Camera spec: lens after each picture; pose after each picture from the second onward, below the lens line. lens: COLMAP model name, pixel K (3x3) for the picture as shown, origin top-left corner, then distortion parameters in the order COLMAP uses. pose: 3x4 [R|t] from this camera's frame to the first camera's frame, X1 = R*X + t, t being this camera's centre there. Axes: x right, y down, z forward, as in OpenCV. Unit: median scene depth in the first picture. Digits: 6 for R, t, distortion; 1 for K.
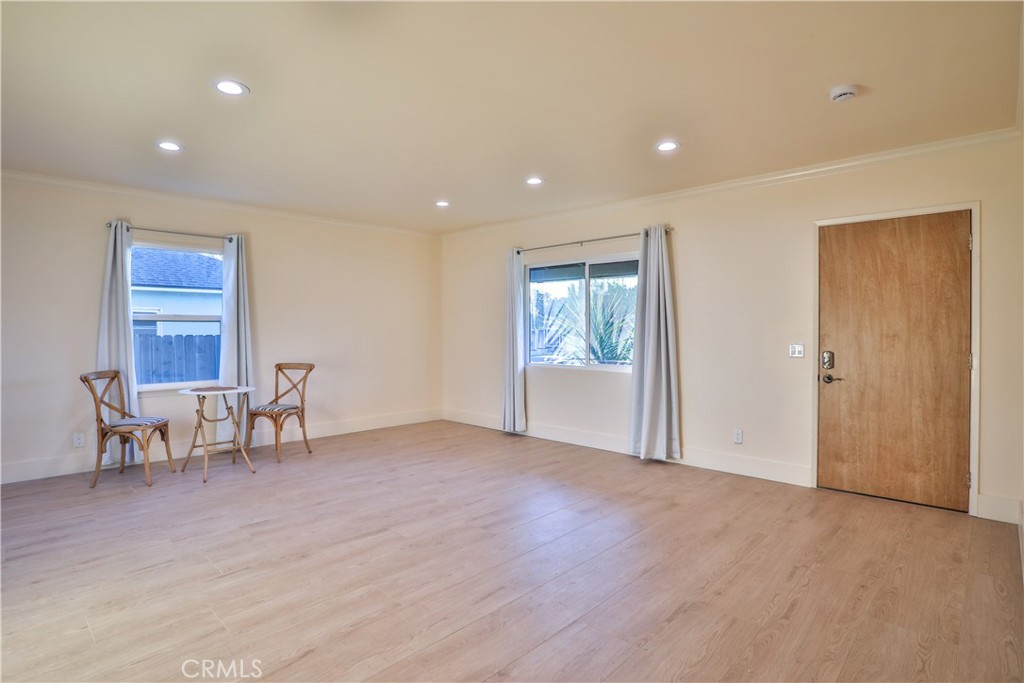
lens RADIAL K [[528.4, 0, 509.3], [0, 528.4, 345.7], [0, 0, 1]] dist [-0.058047, 0.011610]
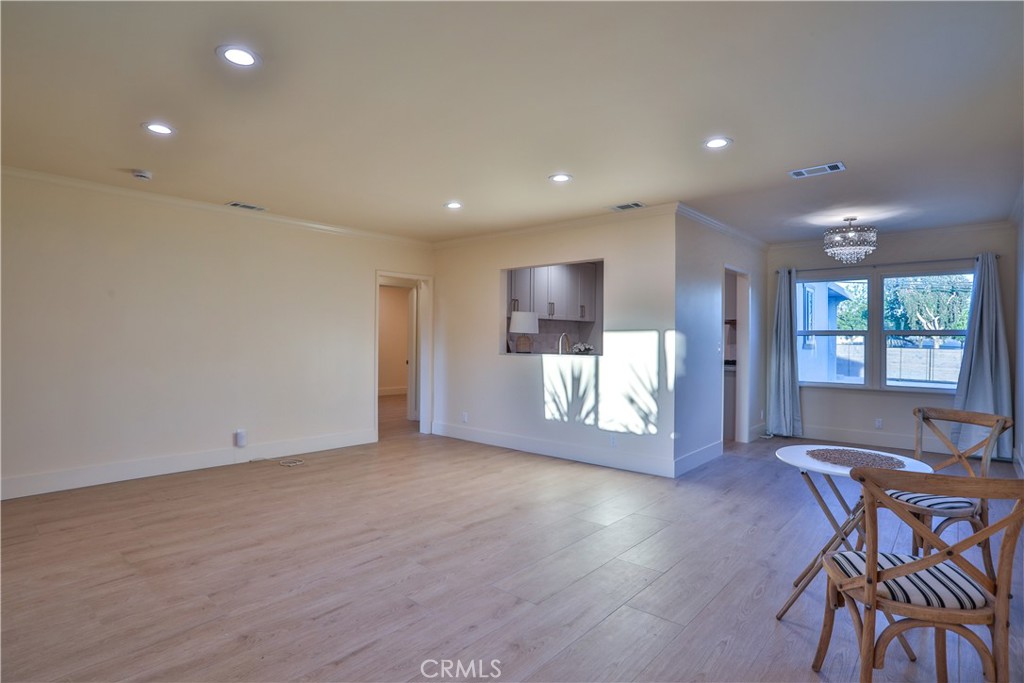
lens RADIAL K [[528.4, 0, 510.1], [0, 528.4, 331.8], [0, 0, 1]] dist [-0.058047, 0.011610]
pose [[-0.999029, -0.009152, -0.043087, -0.254966], [-0.009991, 0.999764, 0.019278, -0.064843], [0.042901, 0.019690, -0.998885, 1.911477]]
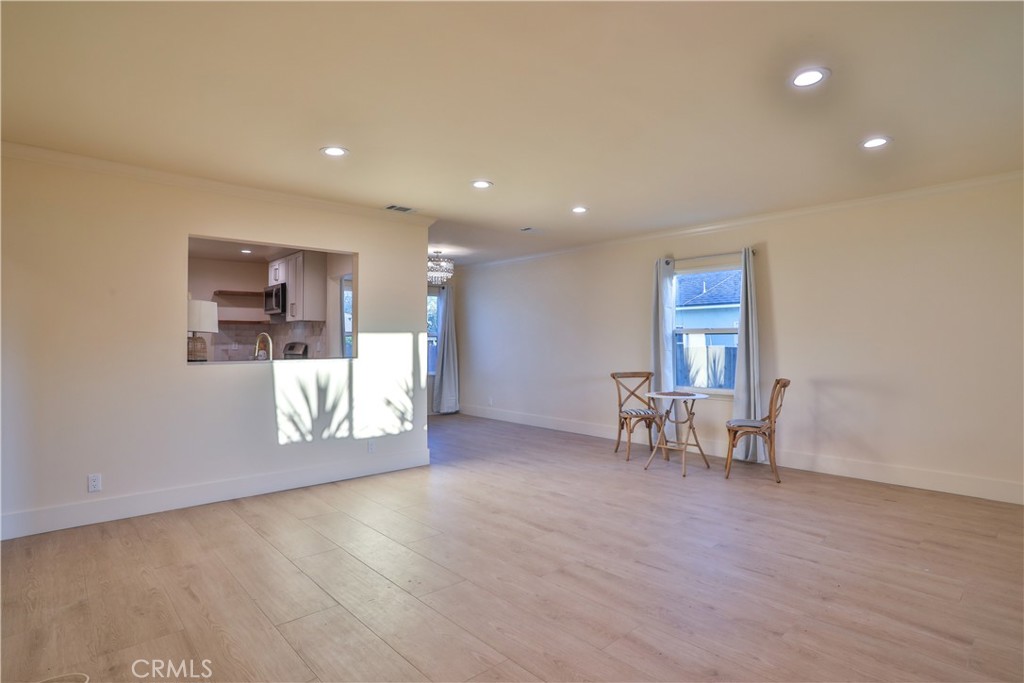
lens RADIAL K [[528.4, 0, 503.4], [0, 528.4, 340.9], [0, 0, 1]] dist [-0.058047, 0.011610]
pose [[-0.074078, -0.003232, -0.997247, 0.766220], [-0.028502, 0.999593, -0.001123, -0.026405], [0.996845, 0.028341, -0.074140, 0.897933]]
